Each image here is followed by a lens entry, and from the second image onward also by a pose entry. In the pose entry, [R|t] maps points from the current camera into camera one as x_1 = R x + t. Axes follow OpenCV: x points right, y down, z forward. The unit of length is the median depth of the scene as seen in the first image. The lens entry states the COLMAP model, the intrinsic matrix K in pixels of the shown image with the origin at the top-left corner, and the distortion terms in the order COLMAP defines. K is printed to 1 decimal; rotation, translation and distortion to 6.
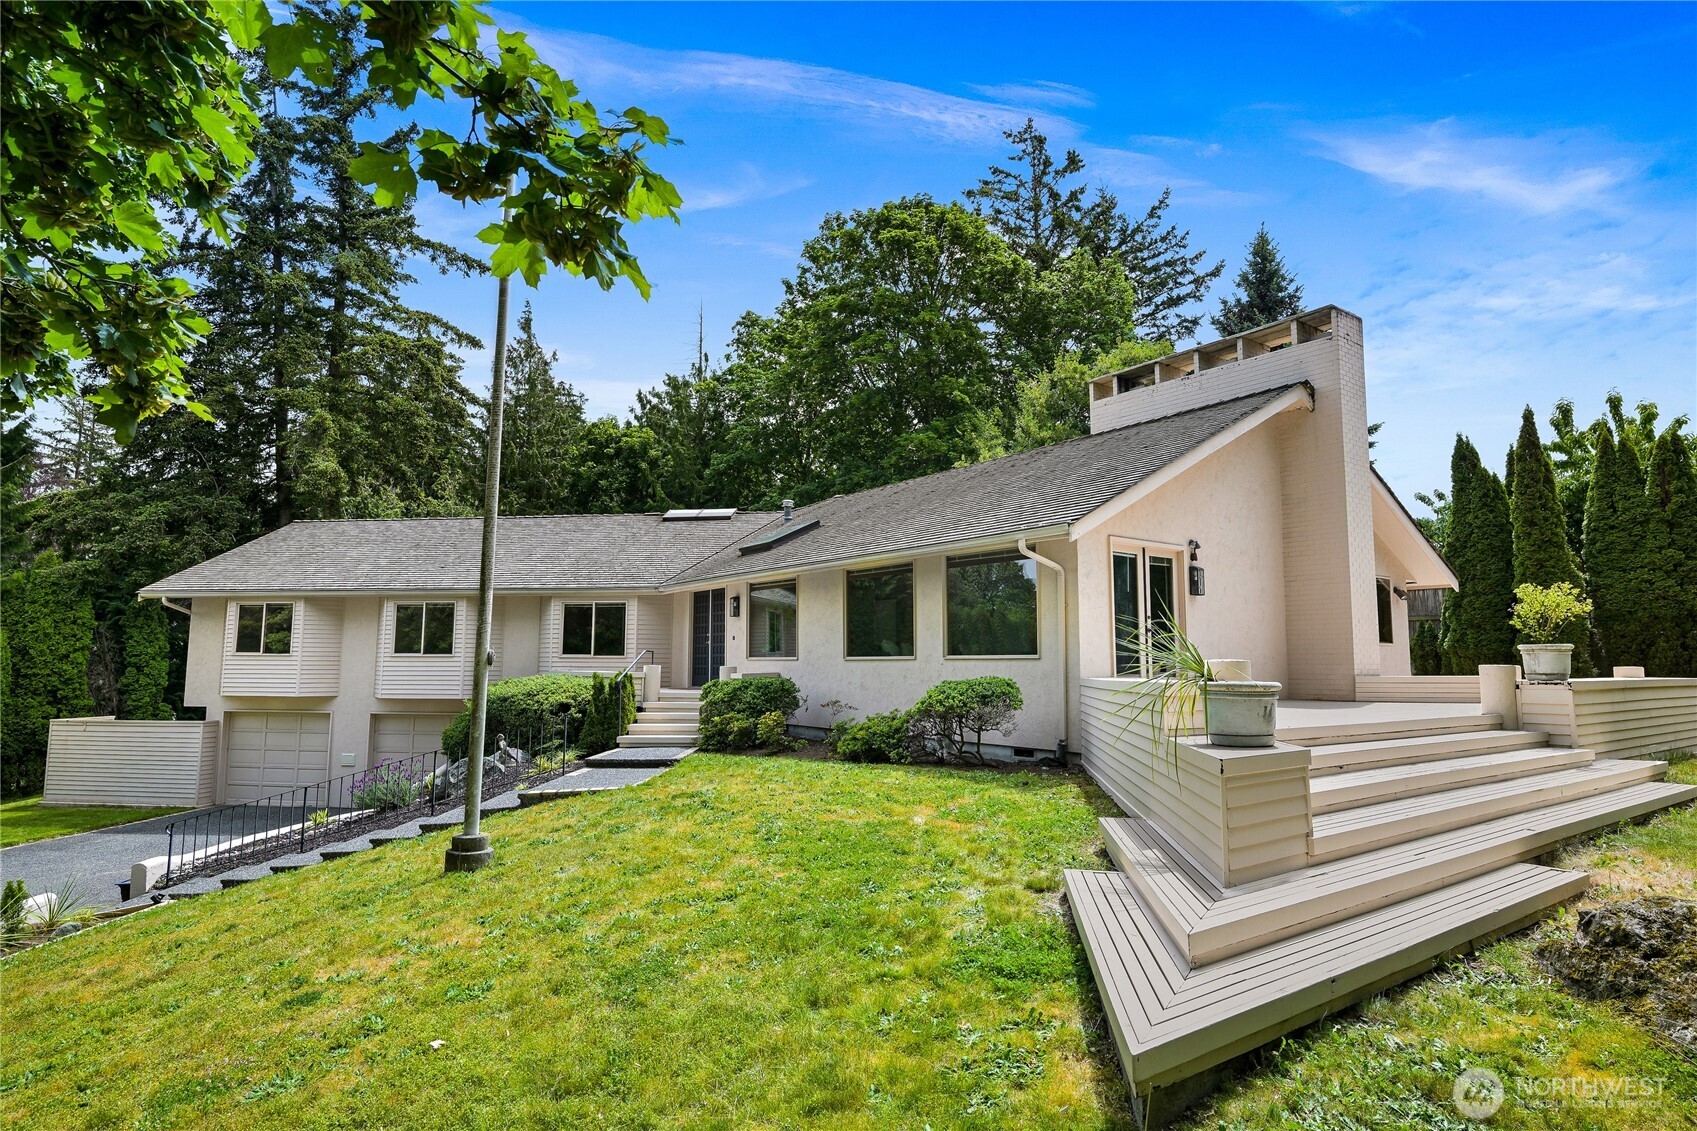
lens RADIAL K [[900.7, 0, 846.9], [0, 900.7, 568.4], [0, 0, 1]] dist [-0.003028, -0.000437]
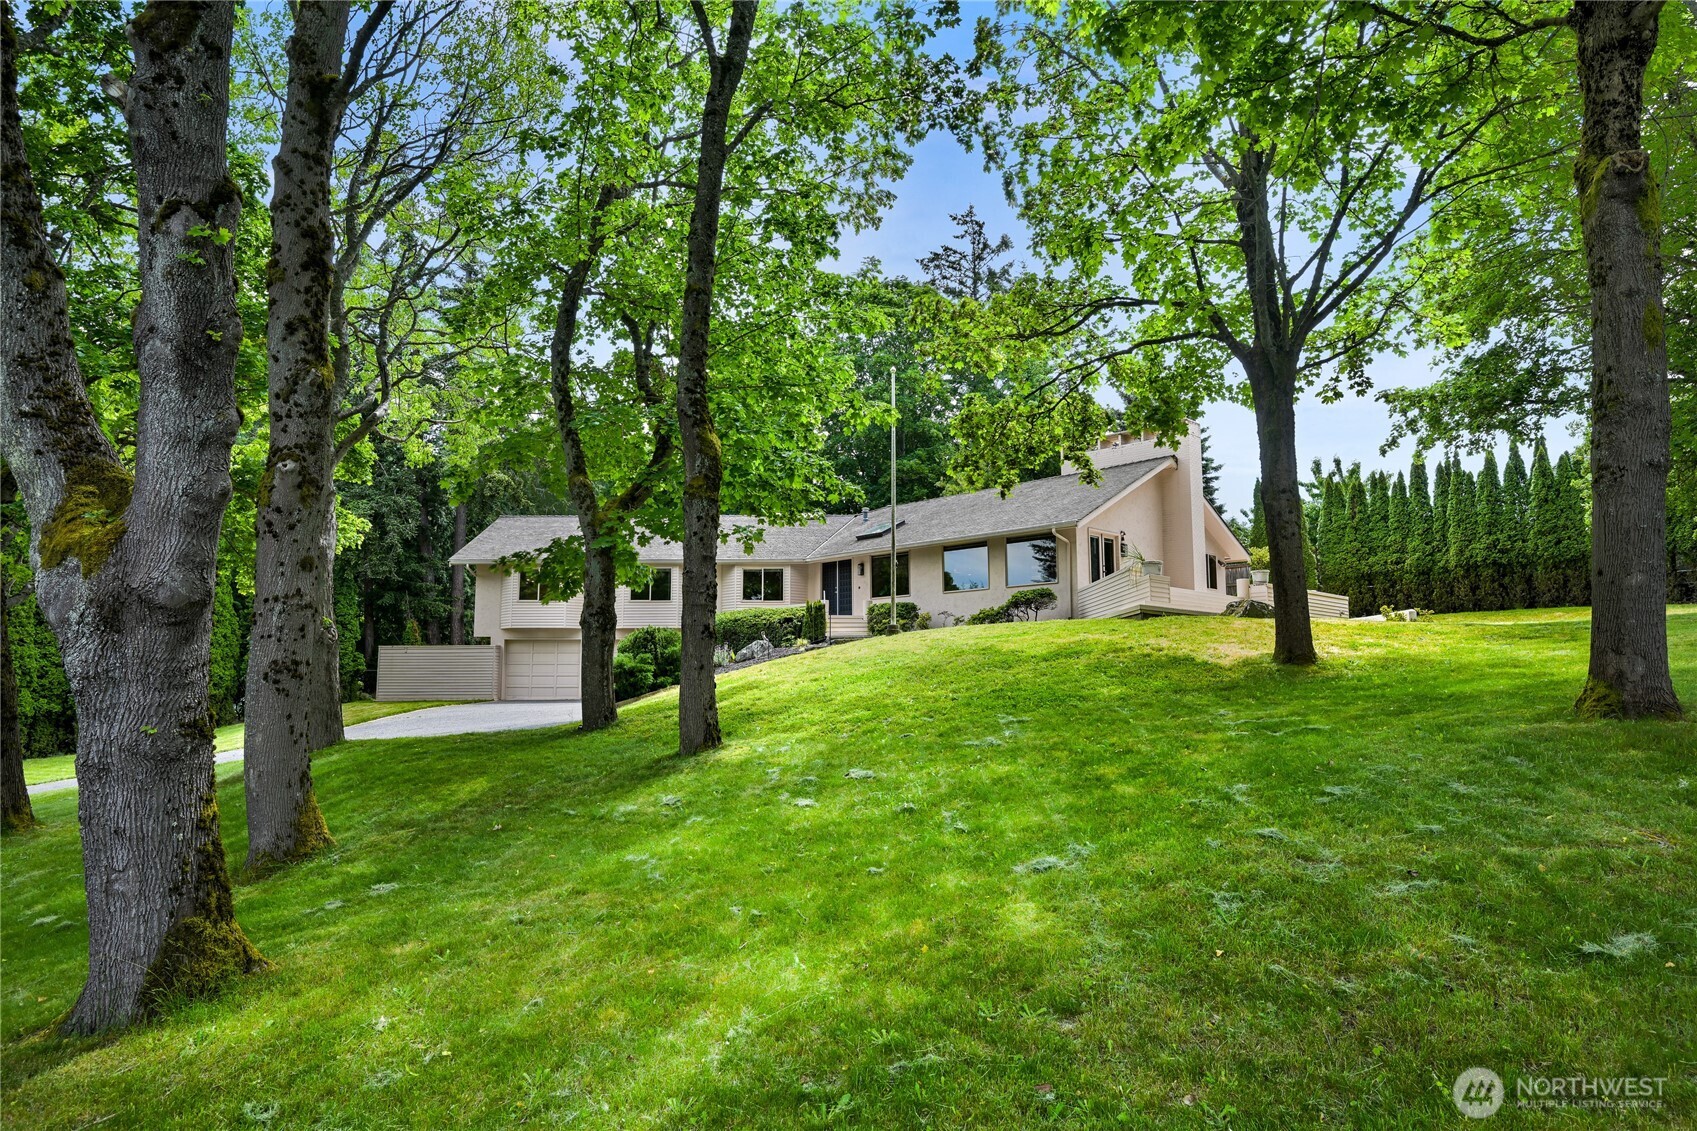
lens RADIAL K [[919.5, 0, 856.2], [0, 919.5, 571.3], [0, 0, 1]] dist [0.001752, 0.000135]
pose [[0.991070, 0.008825, 0.133052, -0.312776], [-0.007913, 0.999941, -0.007383, 0.050288], [-0.133110, 0.006264, 0.991082, -0.633581]]
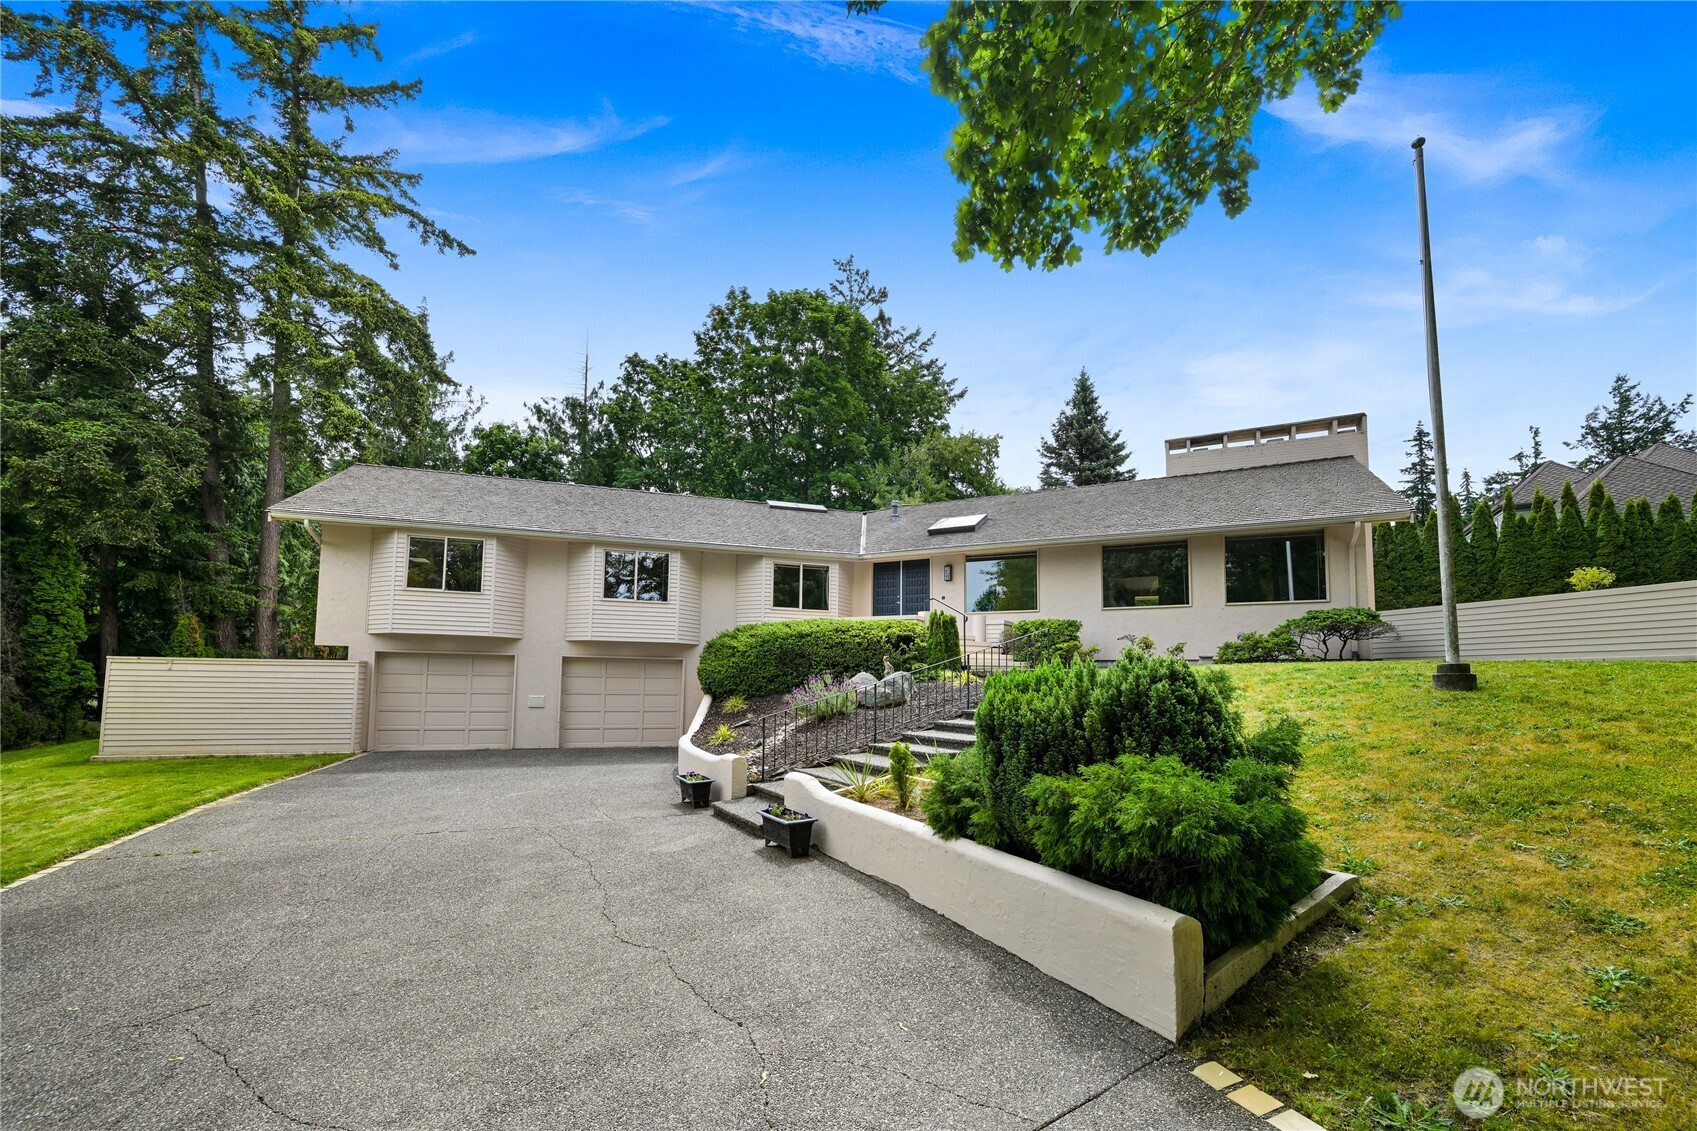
lens RADIAL K [[683.1, 0, 851.5], [0, 683.1, 632.4], [0, 0, 1]] dist [-0.002551, 0.000198]
pose [[0.898280, 0.042684, 0.437345, -0.565928], [-0.059030, 0.997971, 0.023844, 0.095076], [-0.435440, -0.047235, 0.898978, 0.159454]]
